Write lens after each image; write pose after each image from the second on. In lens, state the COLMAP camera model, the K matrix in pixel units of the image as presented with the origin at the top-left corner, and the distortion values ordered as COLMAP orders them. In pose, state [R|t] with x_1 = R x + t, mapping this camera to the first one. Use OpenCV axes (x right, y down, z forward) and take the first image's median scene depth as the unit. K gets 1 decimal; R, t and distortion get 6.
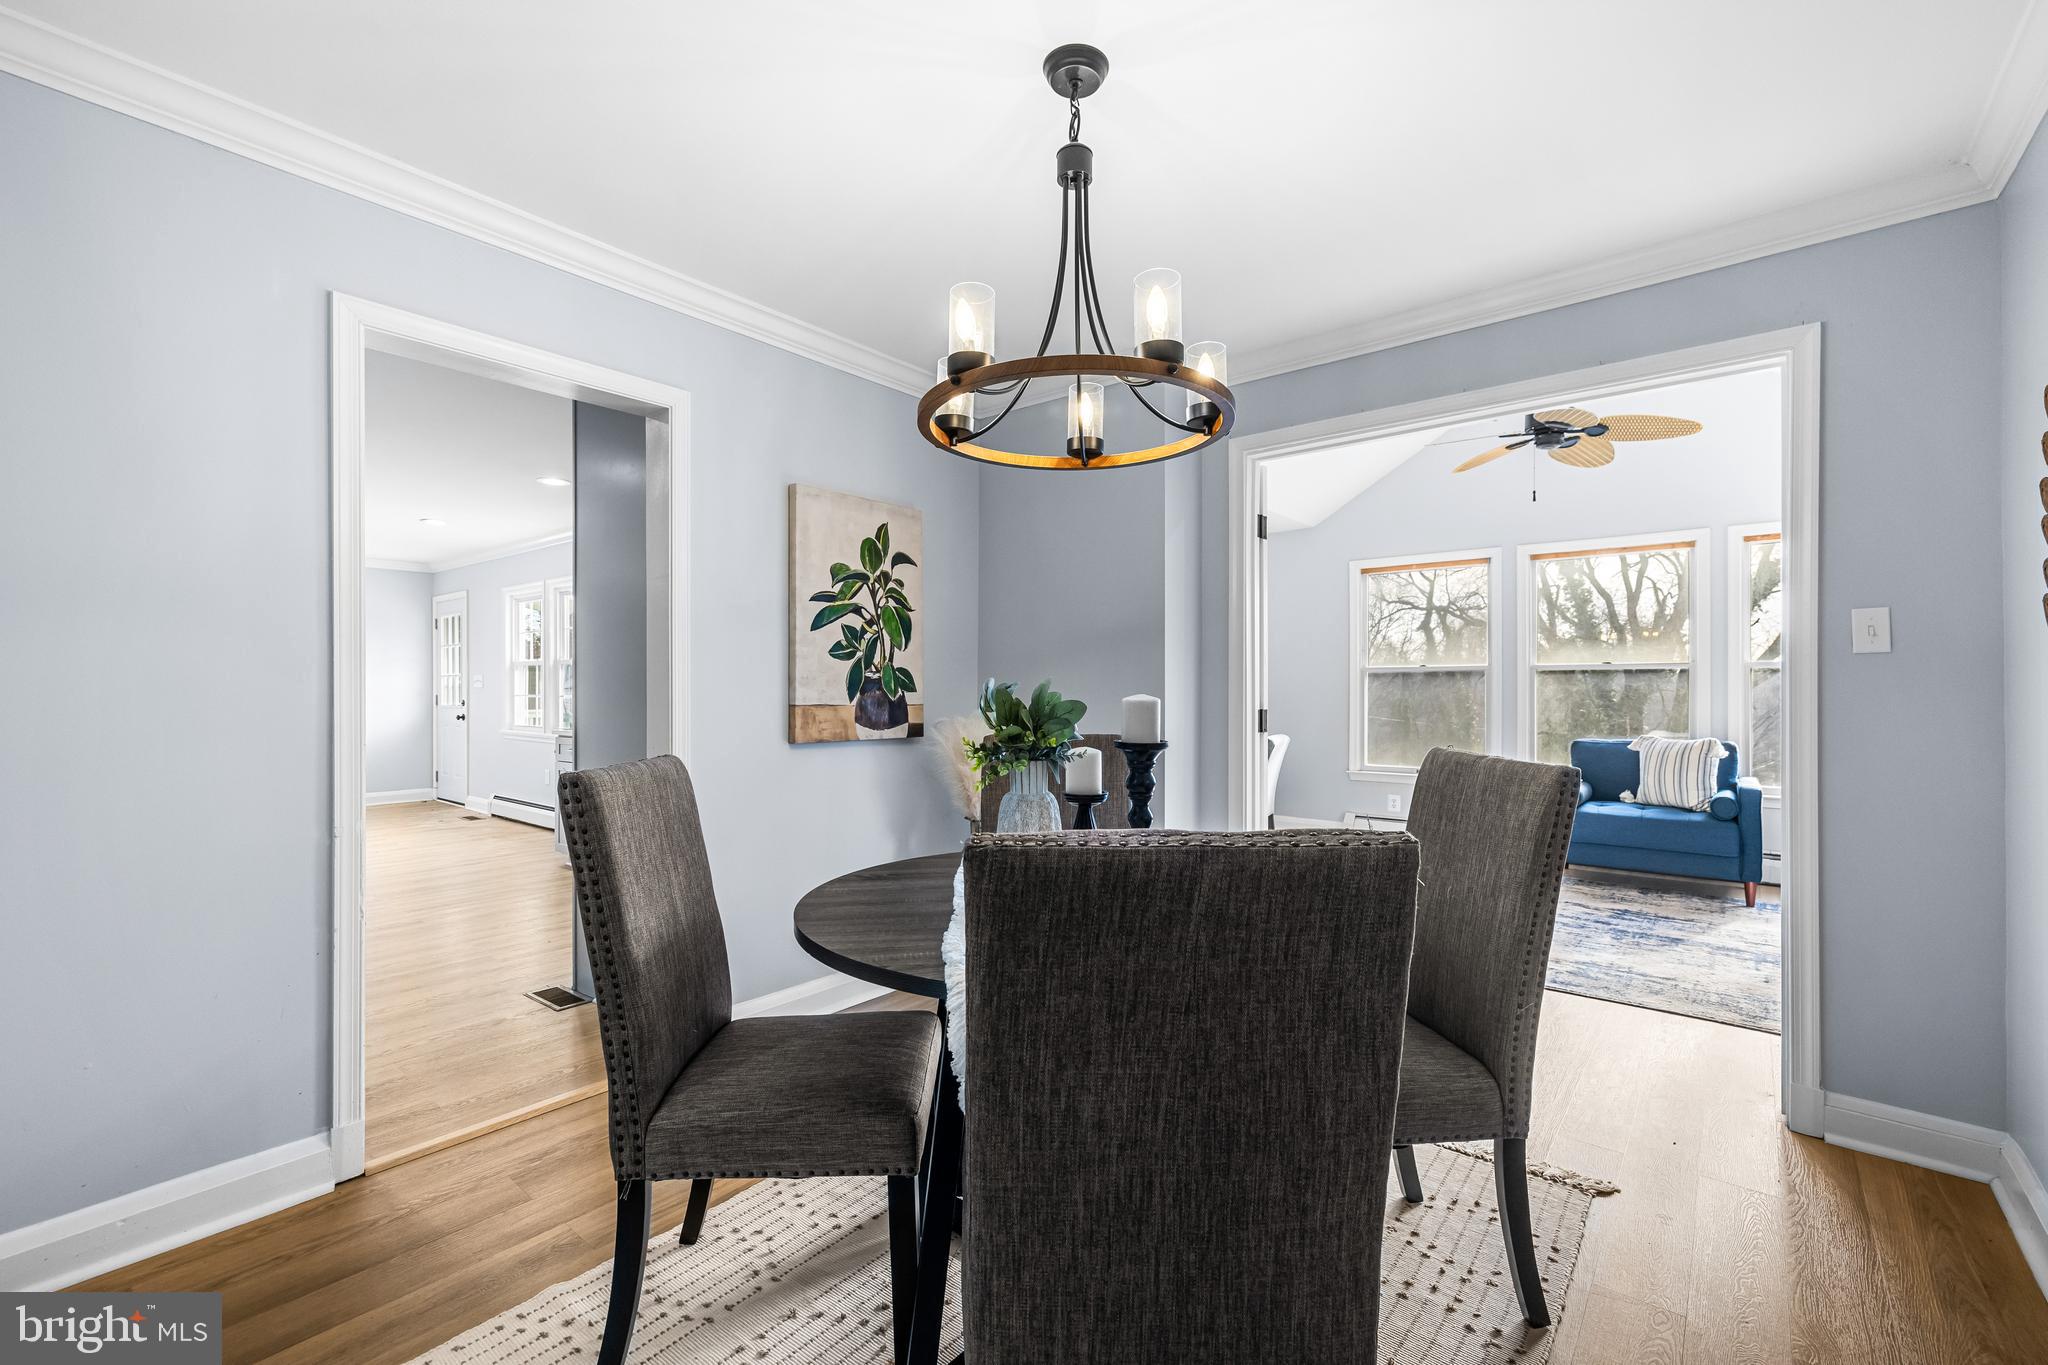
lens RADIAL K [[874.3, 0, 1034.4], [0, 874.3, 695.6], [0, 0, 1]] dist [0.002250, 0.000047]
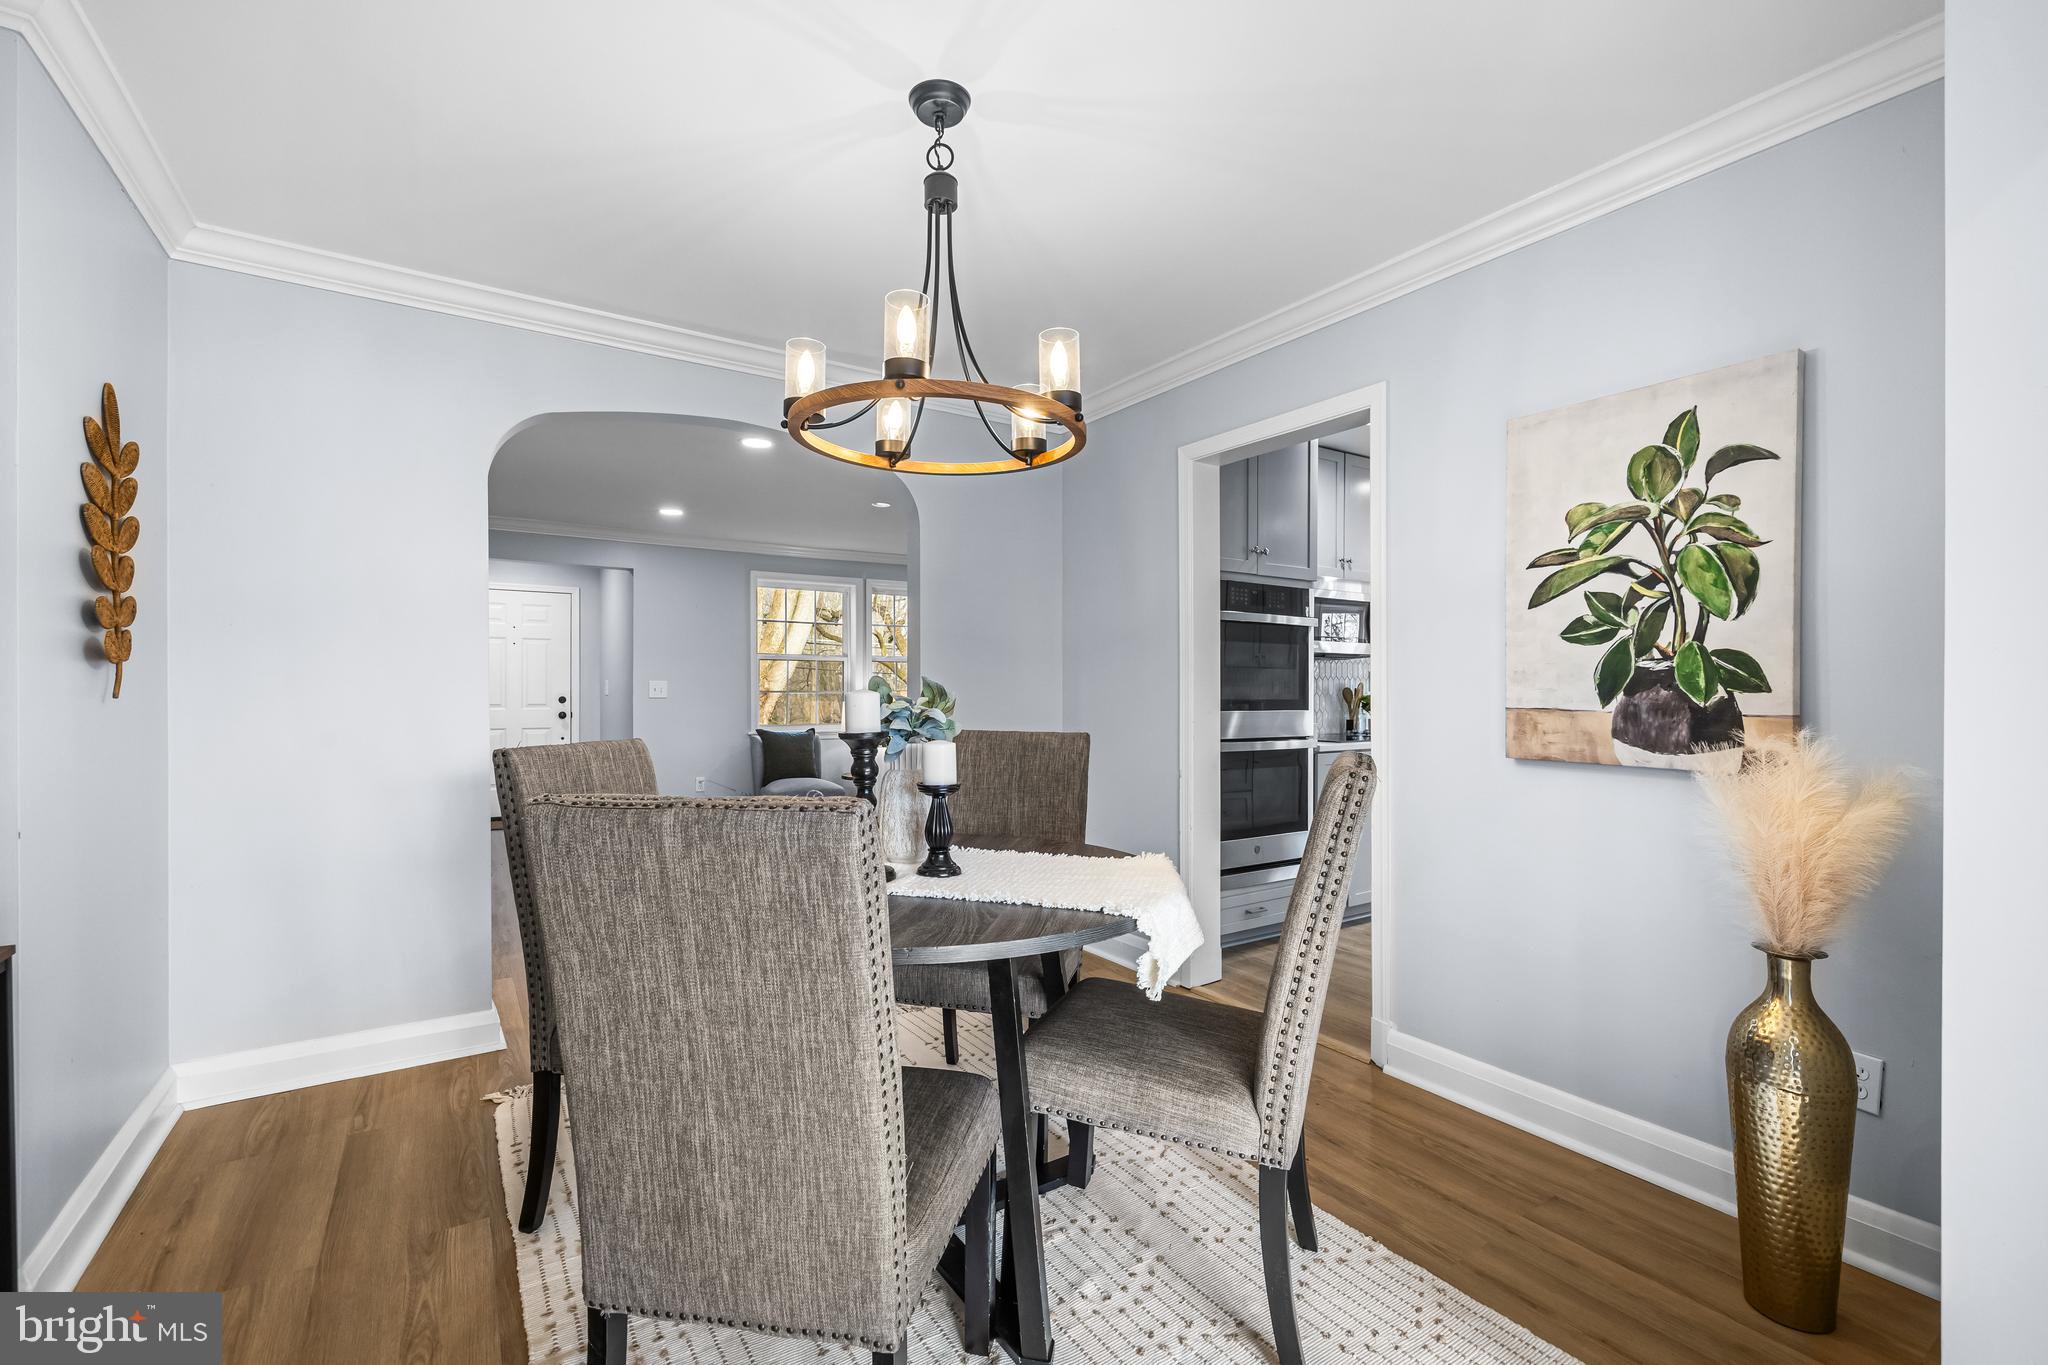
lens RADIAL K [[874.3, 0, 1034.4], [0, 874.3, 695.6], [0, 0, 1]] dist [0.002250, 0.000047]
pose [[-0.285355, 0.007179, -0.958395, 0.542458], [-0.007276, 0.999927, 0.009657, -0.004215], [0.958394, 0.009729, -0.285281, 0.758304]]
